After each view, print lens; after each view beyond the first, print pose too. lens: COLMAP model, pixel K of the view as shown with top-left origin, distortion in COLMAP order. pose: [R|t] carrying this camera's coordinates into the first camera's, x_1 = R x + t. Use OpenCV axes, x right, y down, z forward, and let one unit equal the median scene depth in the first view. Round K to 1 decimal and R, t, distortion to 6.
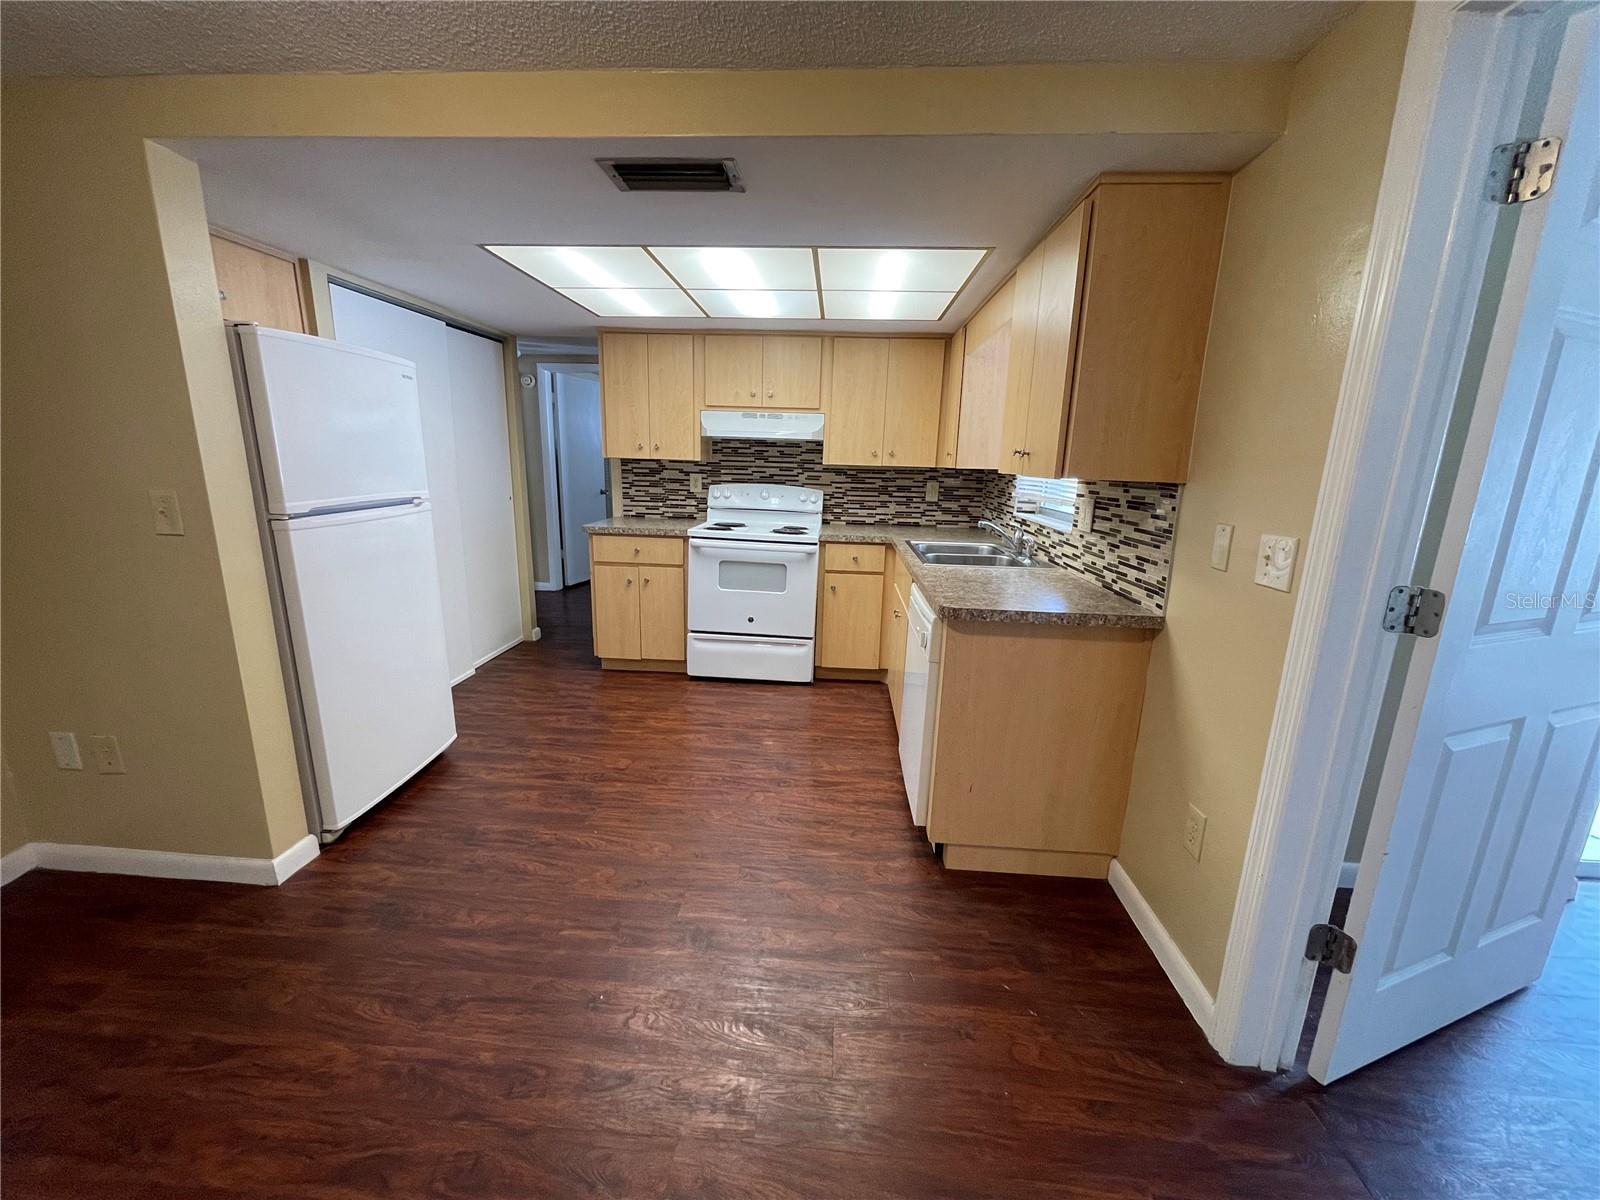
lens RADIAL K [[644.2, 0, 797.2], [0, 644.2, 607.3], [0, 0, 1]] dist [-0.005516, 0.001733]
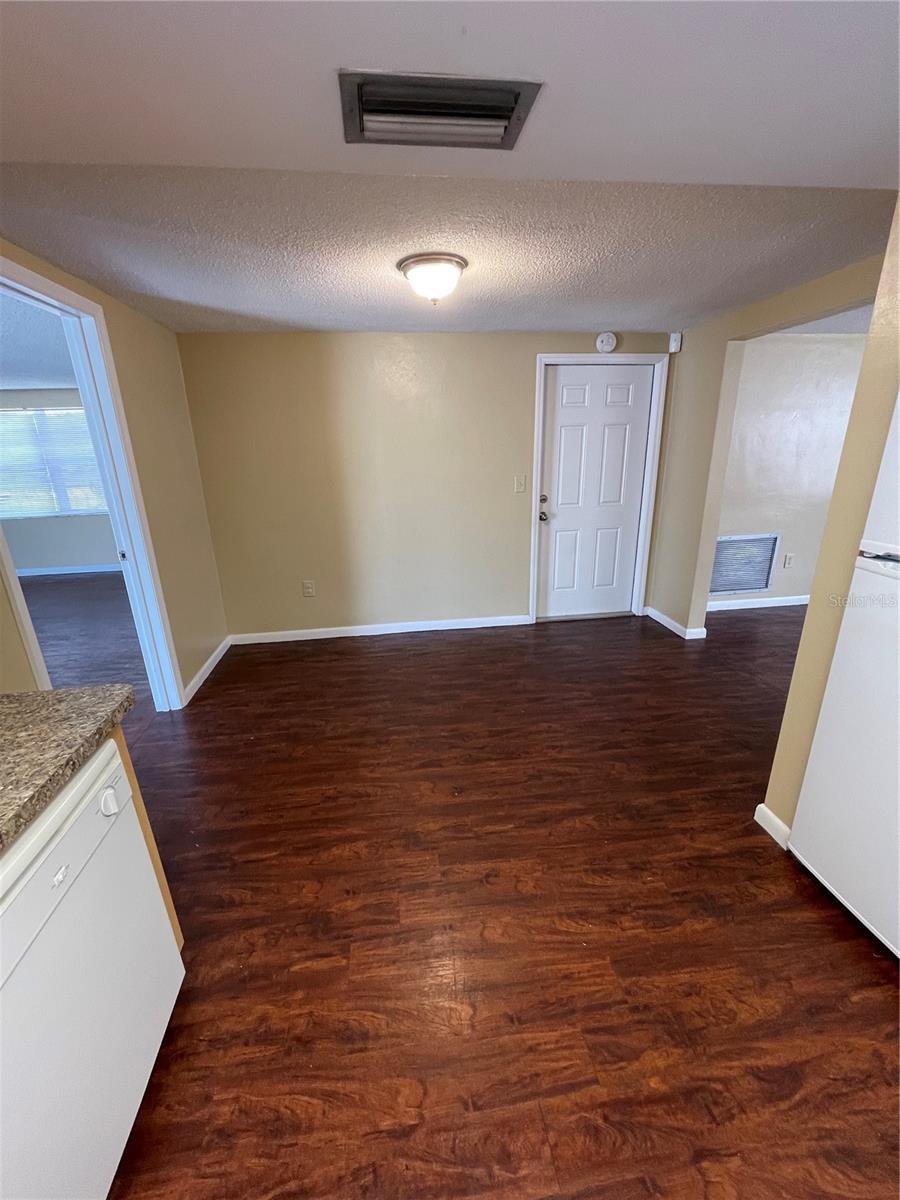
lens RADIAL K [[483.1, 0, 447.7], [0, 483.1, 599.4], [0, 0, 1]] dist [-0.005516, 0.001733]
pose [[-0.980040, 0.066123, -0.187481, -0.051881], [-0.040171, 0.857742, 0.512508, -0.364971], [0.194699, 0.509809, -0.837966, 1.307707]]
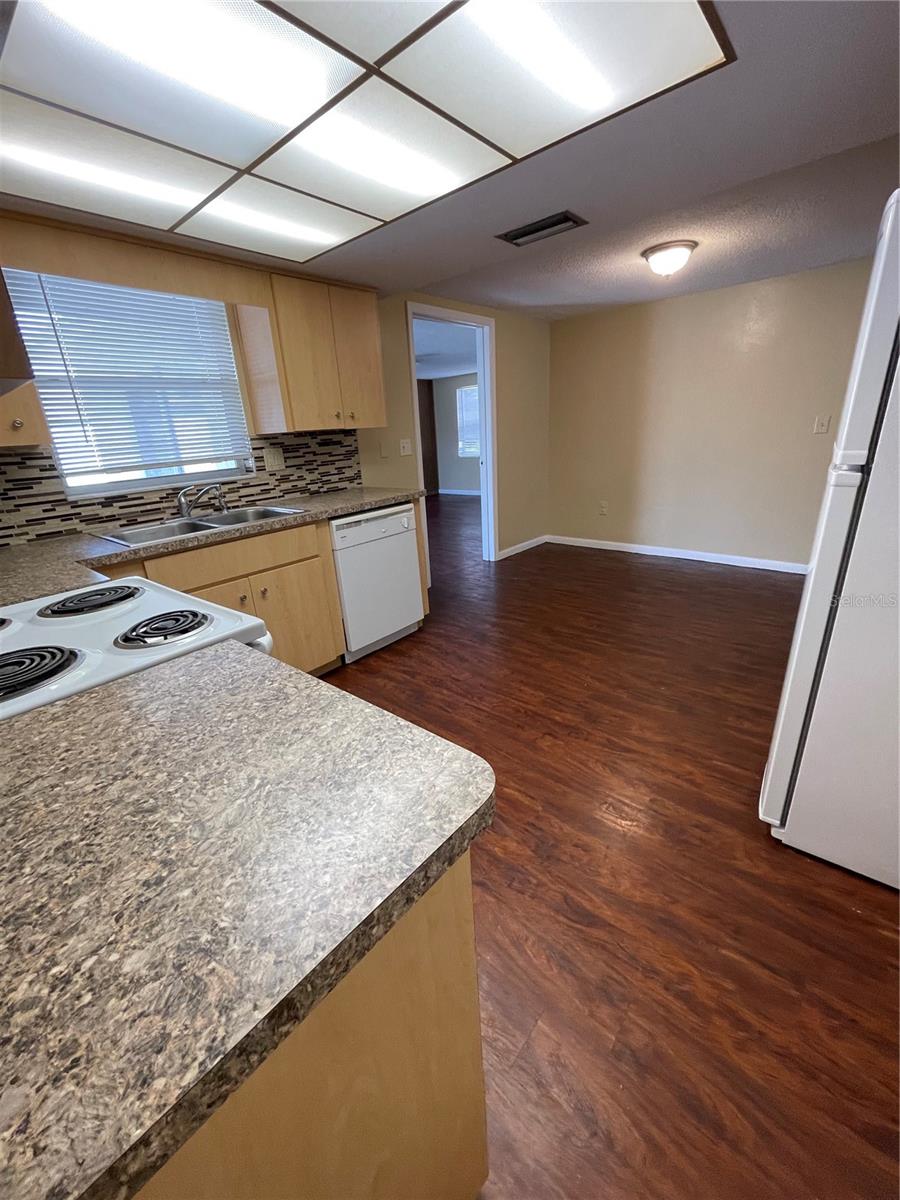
lens RADIAL K [[483.1, 0, 446.5], [0, 483.1, 599.2], [0, 0, 1]] dist [-0.005516, 0.001733]
pose [[-0.797029, -0.181651, 0.575975, -0.665664], [0.175053, 0.843270, 0.508186, -0.410003], [-0.578015, 0.505865, -0.640312, 1.816239]]
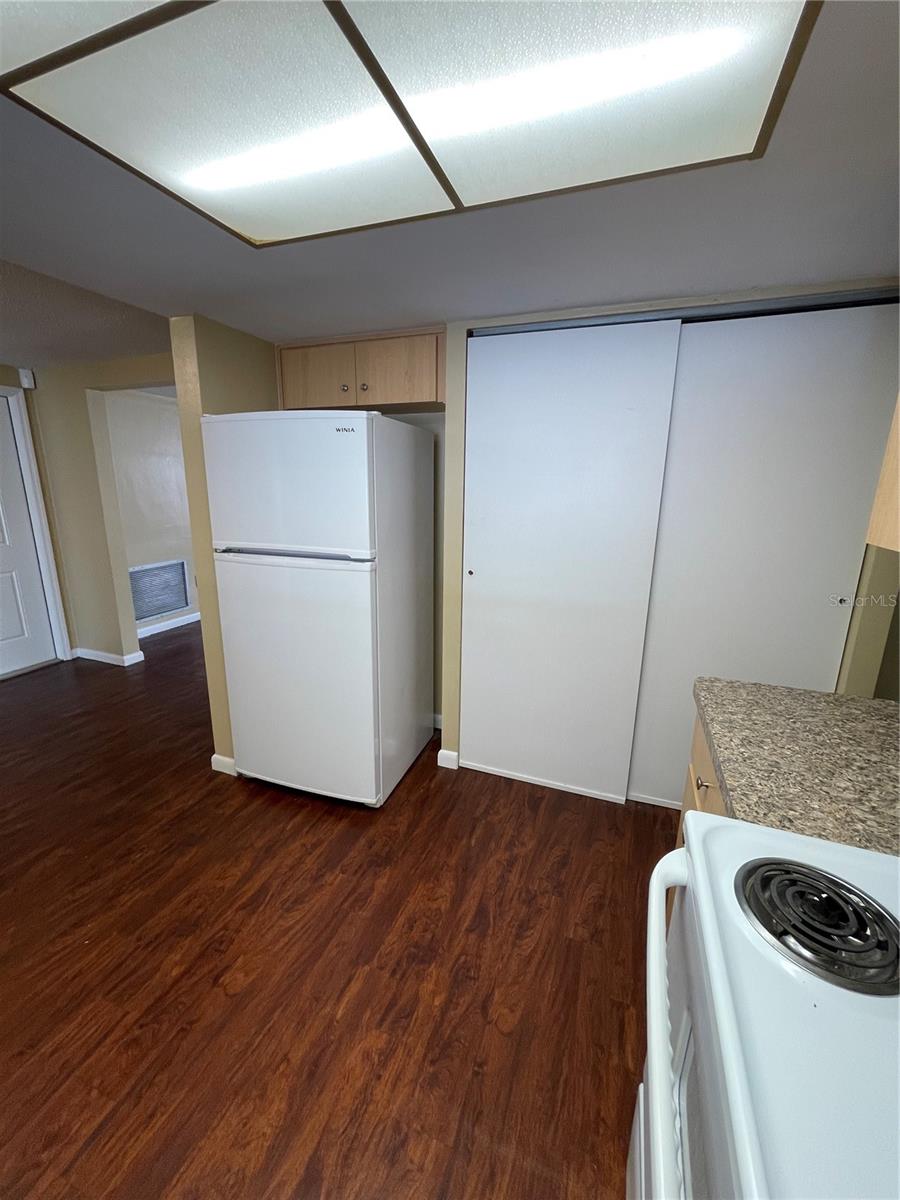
lens RADIAL K [[483.1, 0, 446.8], [0, 483.1, 600.2], [0, 0, 1]] dist [-0.005516, 0.001733]
pose [[-0.290609, 0.201878, -0.935303, 0.065078], [-0.238652, 0.931305, 0.275166, -0.392570], [0.926602, 0.303177, -0.222467, 1.510202]]
